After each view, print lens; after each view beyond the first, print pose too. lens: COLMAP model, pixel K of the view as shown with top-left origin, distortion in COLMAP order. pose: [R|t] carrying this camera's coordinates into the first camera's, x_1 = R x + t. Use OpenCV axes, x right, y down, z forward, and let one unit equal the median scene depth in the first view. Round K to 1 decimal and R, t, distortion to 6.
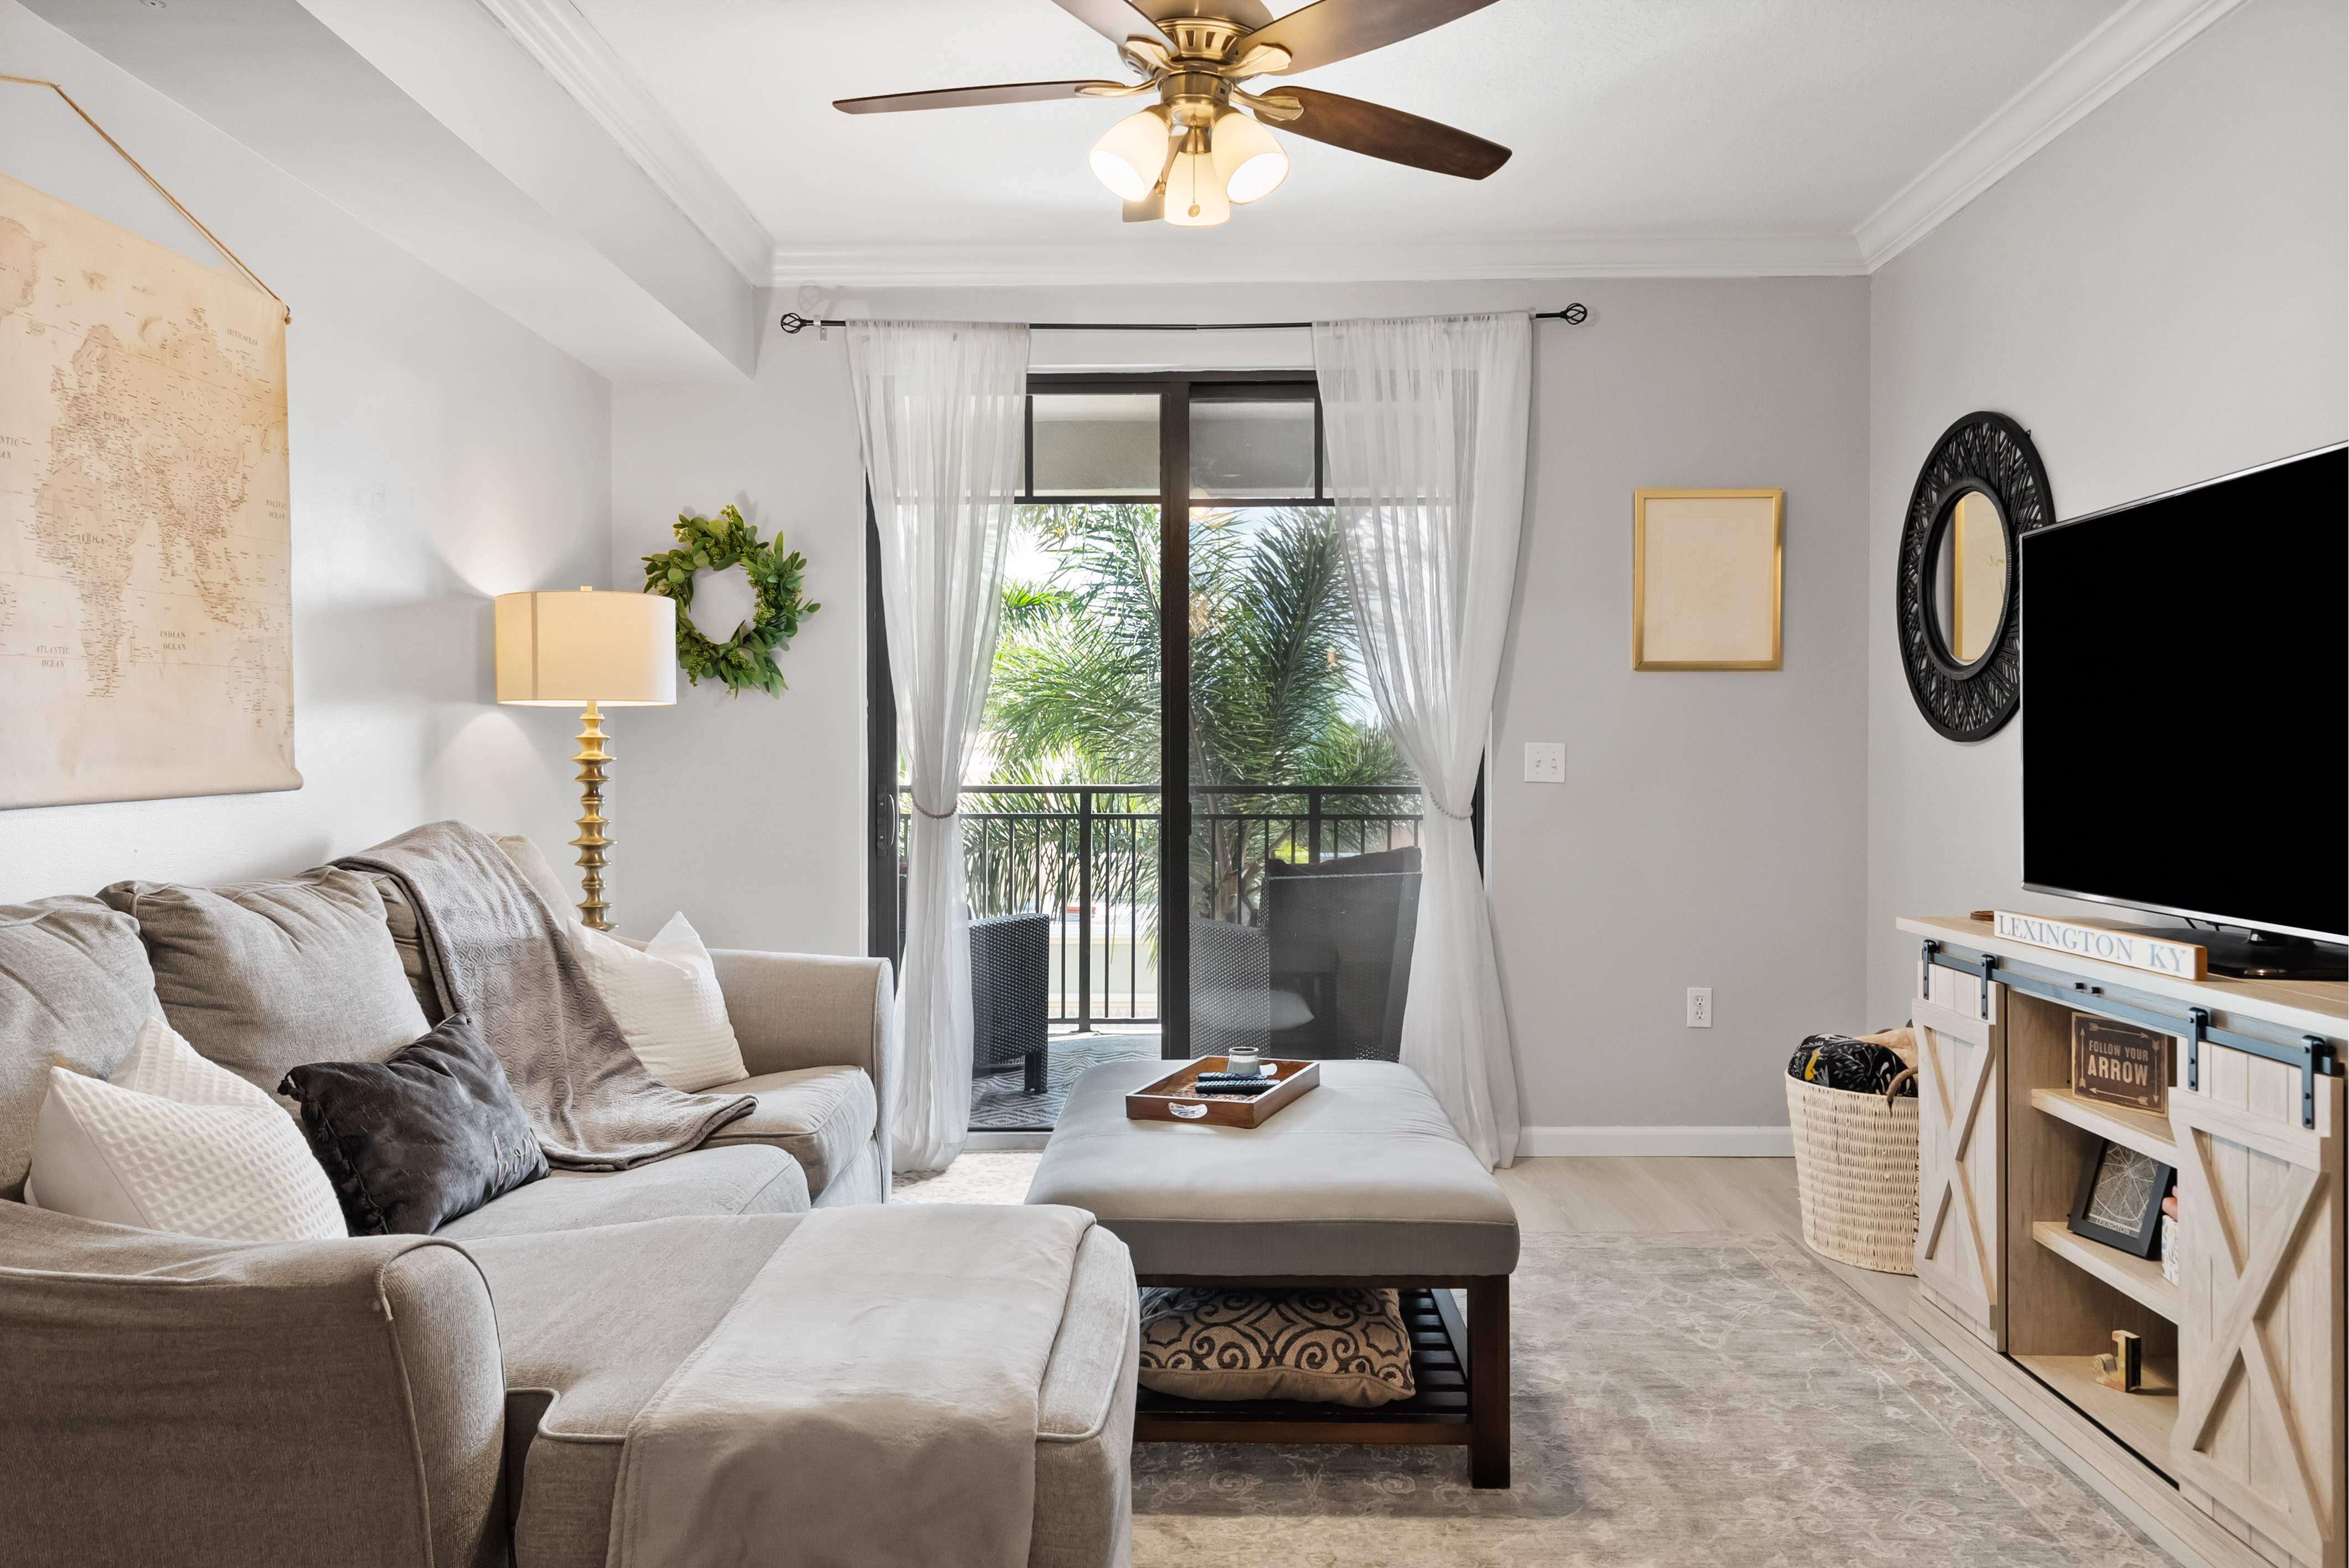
lens RADIAL K [[1639.0, 0, 1168.4], [0, 1639.0, 774.9], [0, 0, 1]] dist [0.004706, -0.000069]
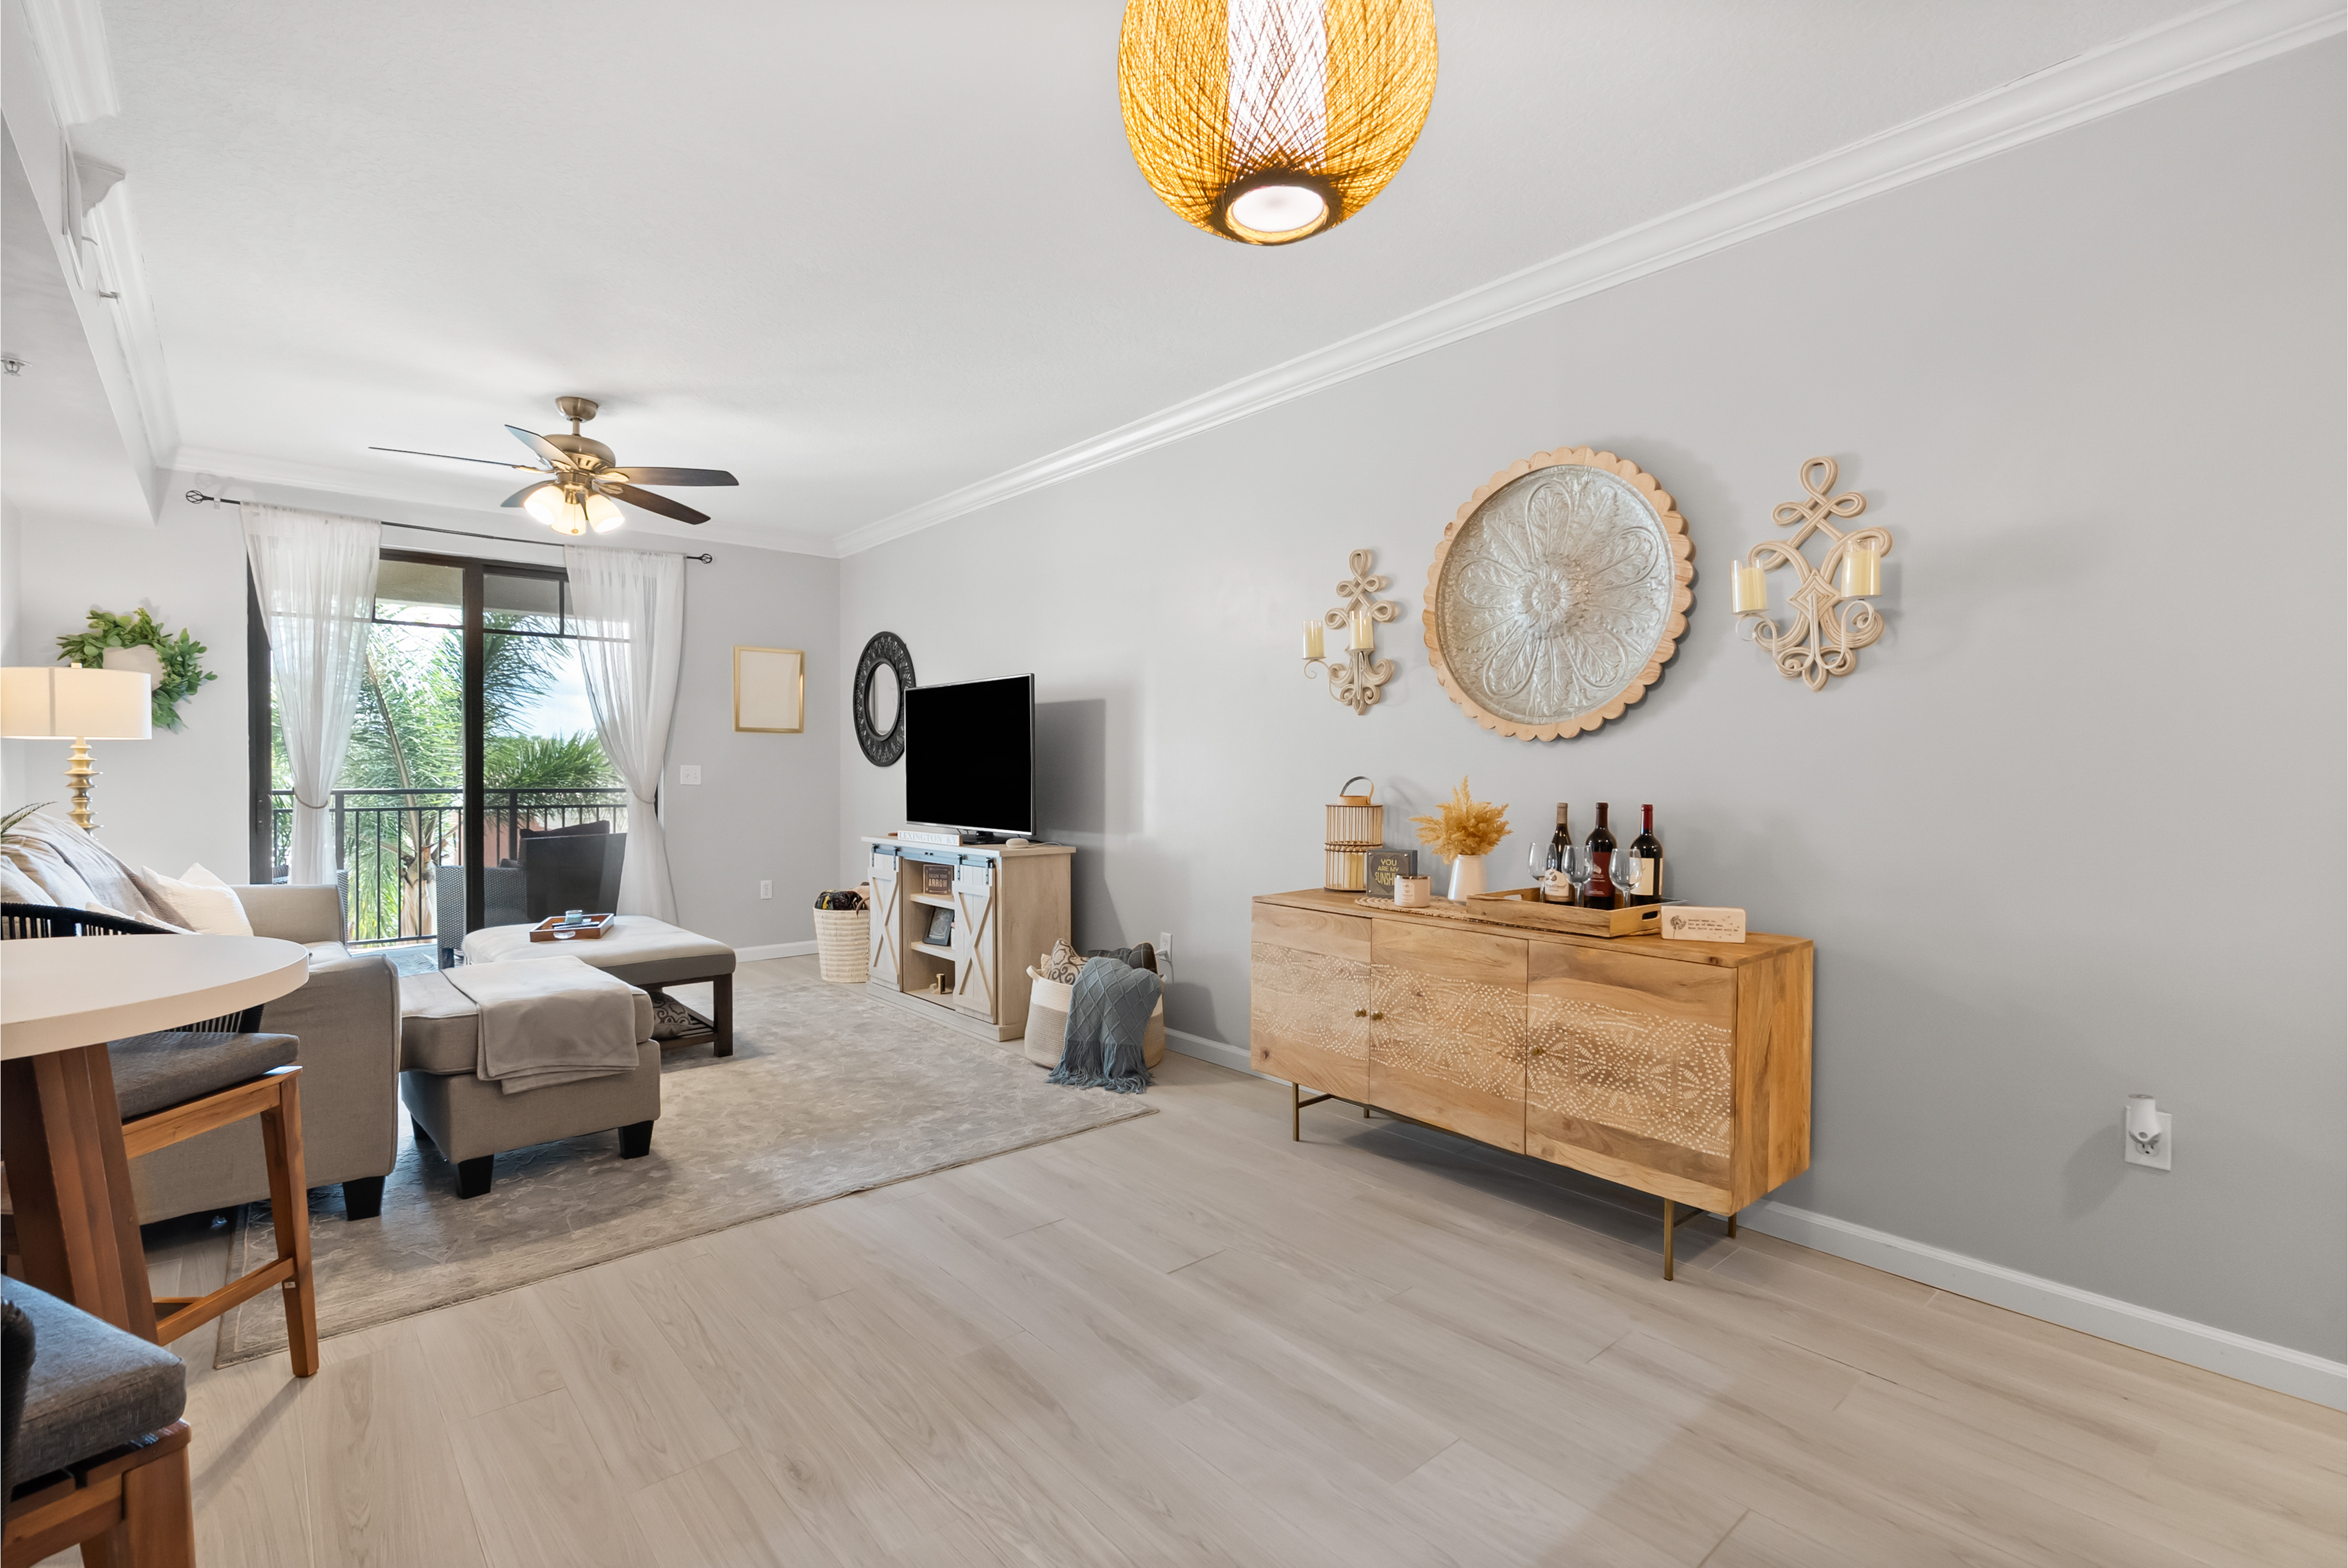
lens RADIAL K [[1073.0, 0, 1172.2], [0, 1073.0, 787.6], [0, 0, 1]] dist [-0.006299, 0.002315]
pose [[0.739484, -0.006332, 0.673144, -0.345617], [0.002313, 0.999974, 0.006866, -0.000252], [-0.673170, -0.003521, 0.739480, -0.601480]]
